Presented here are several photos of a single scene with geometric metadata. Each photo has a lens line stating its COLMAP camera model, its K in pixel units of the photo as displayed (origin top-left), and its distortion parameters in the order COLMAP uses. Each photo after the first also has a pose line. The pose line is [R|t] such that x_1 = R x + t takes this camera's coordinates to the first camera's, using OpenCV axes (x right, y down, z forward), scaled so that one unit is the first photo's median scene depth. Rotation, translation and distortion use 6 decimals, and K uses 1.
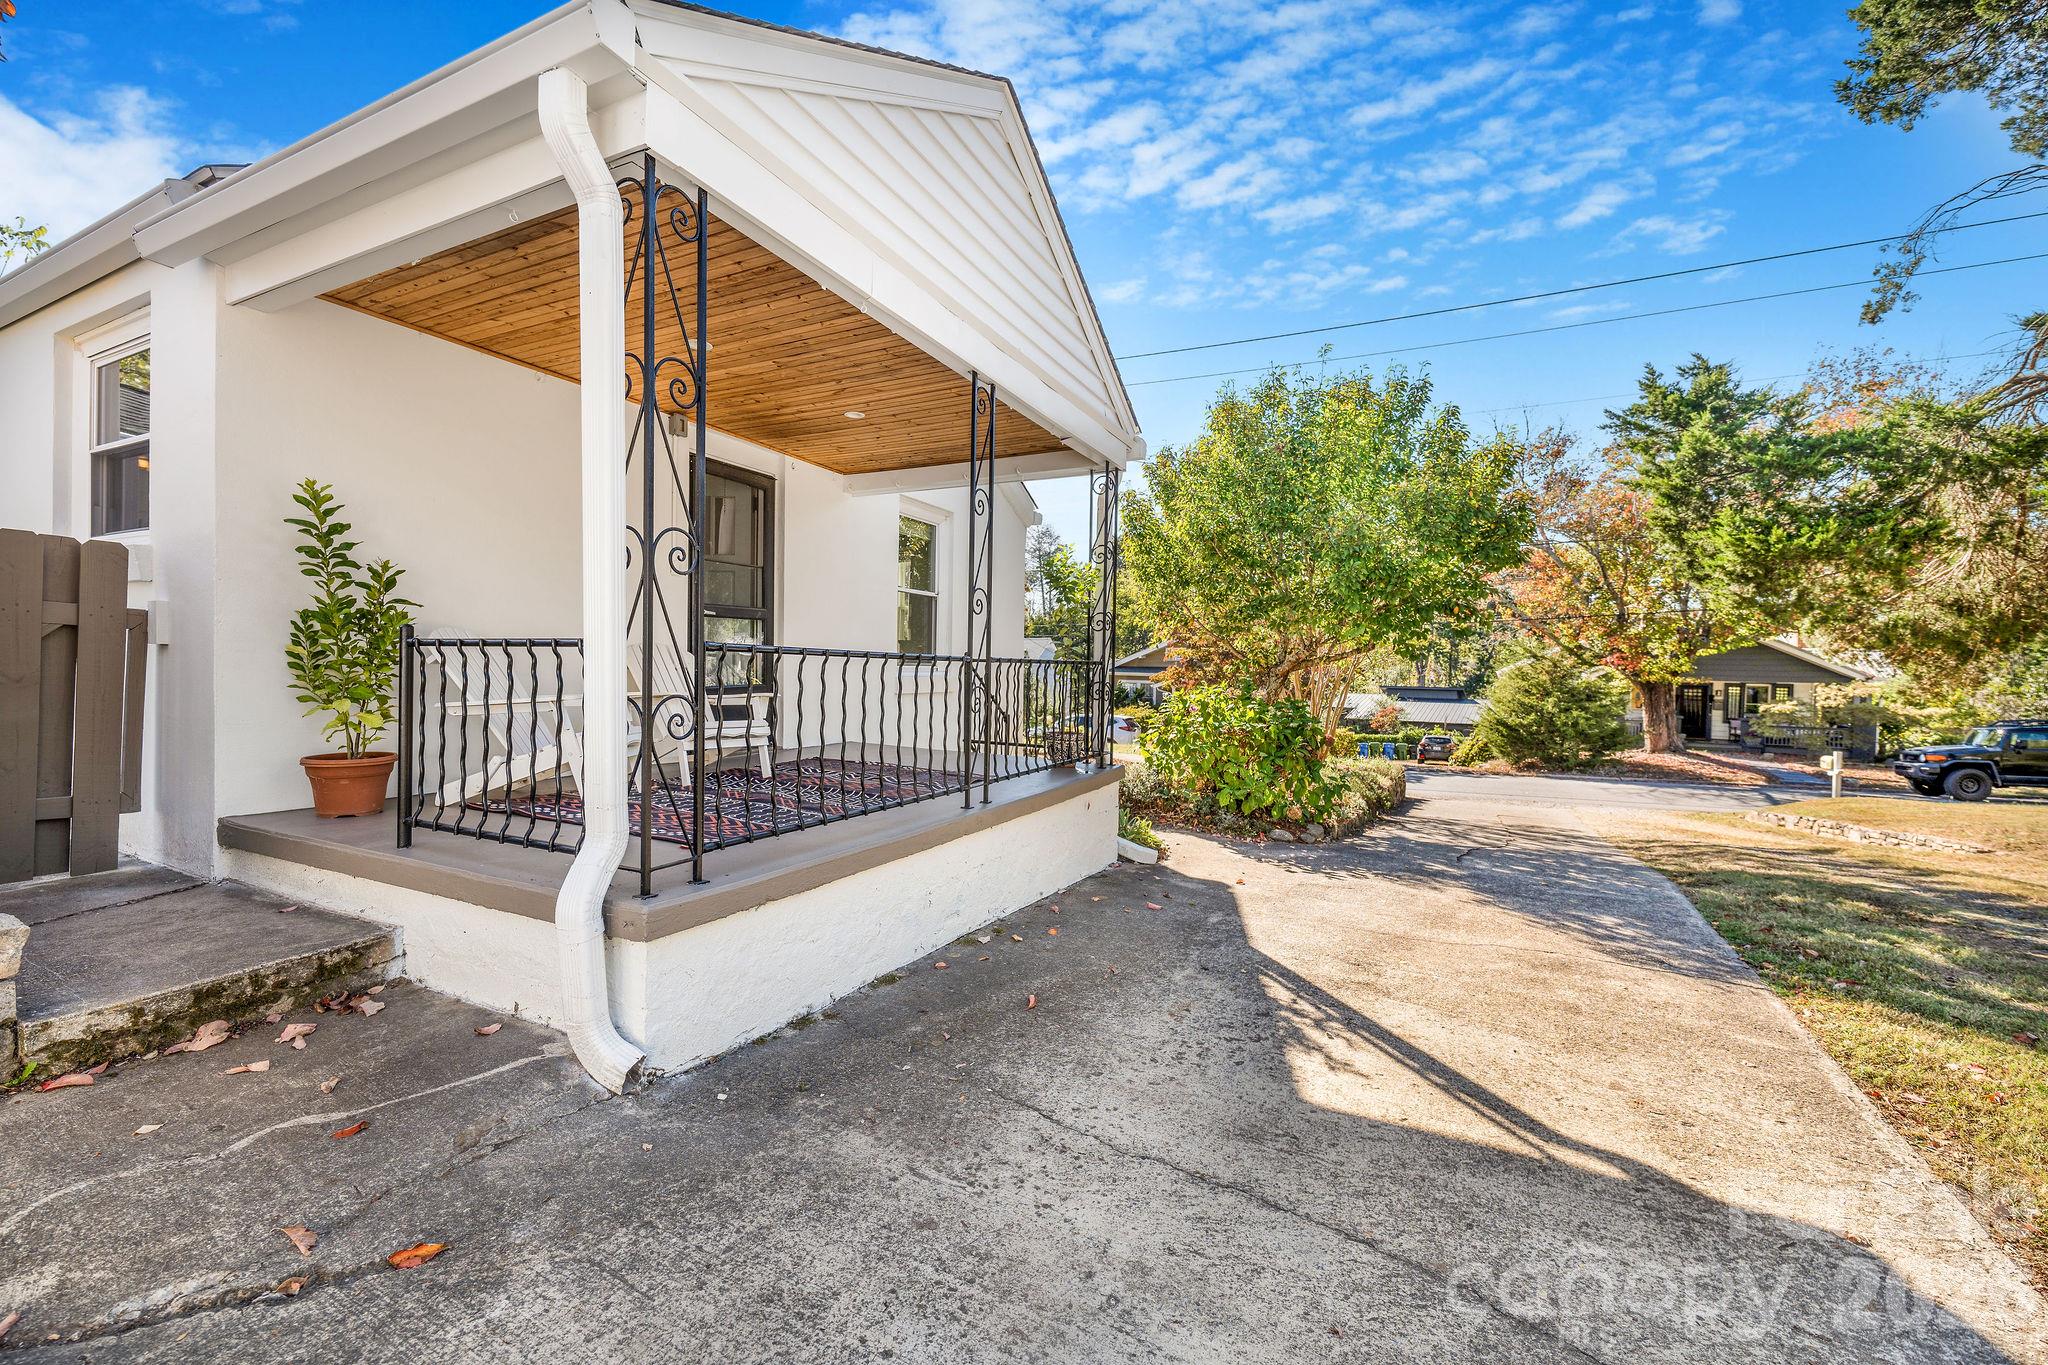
lens RADIAL K [[824.7, 0, 1024.0], [0, 824.7, 682.5], [0, 0, 1]] dist [0.000164, 0.000005]
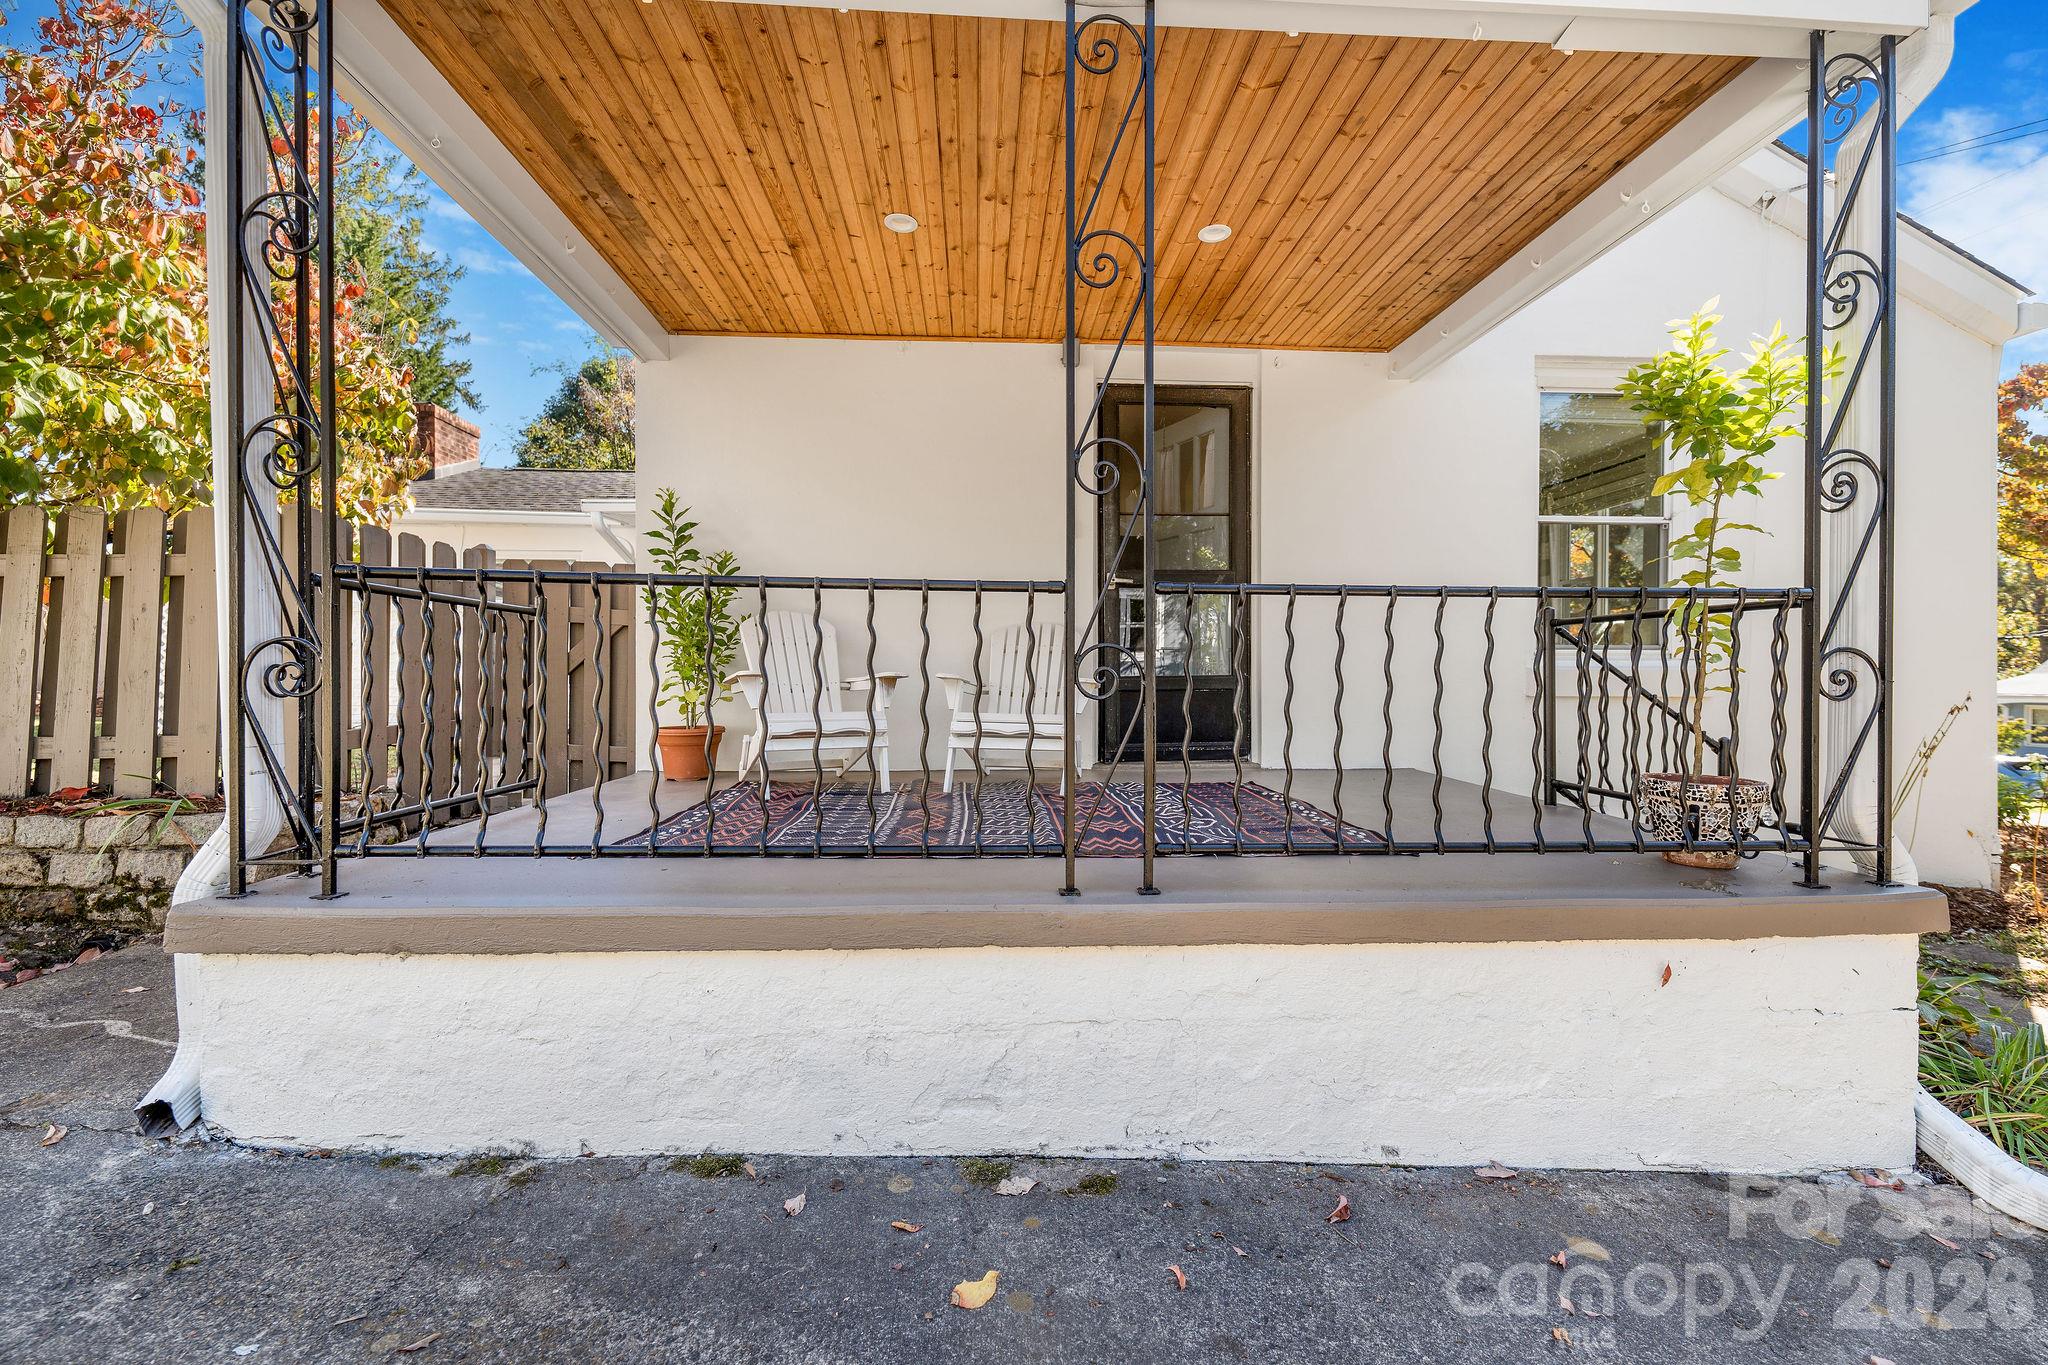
lens RADIAL K [[824.7, 0, 1024.0], [0, 824.7, 682.5], [0, 0, 1]] dist [0.000164, 0.000005]
pose [[0.491043, -0.014406, -0.871016, 0.376728], [-0.010871, 0.999684, -0.022663, 0.045877], [0.871068, 0.020597, 0.490731, 0.819453]]
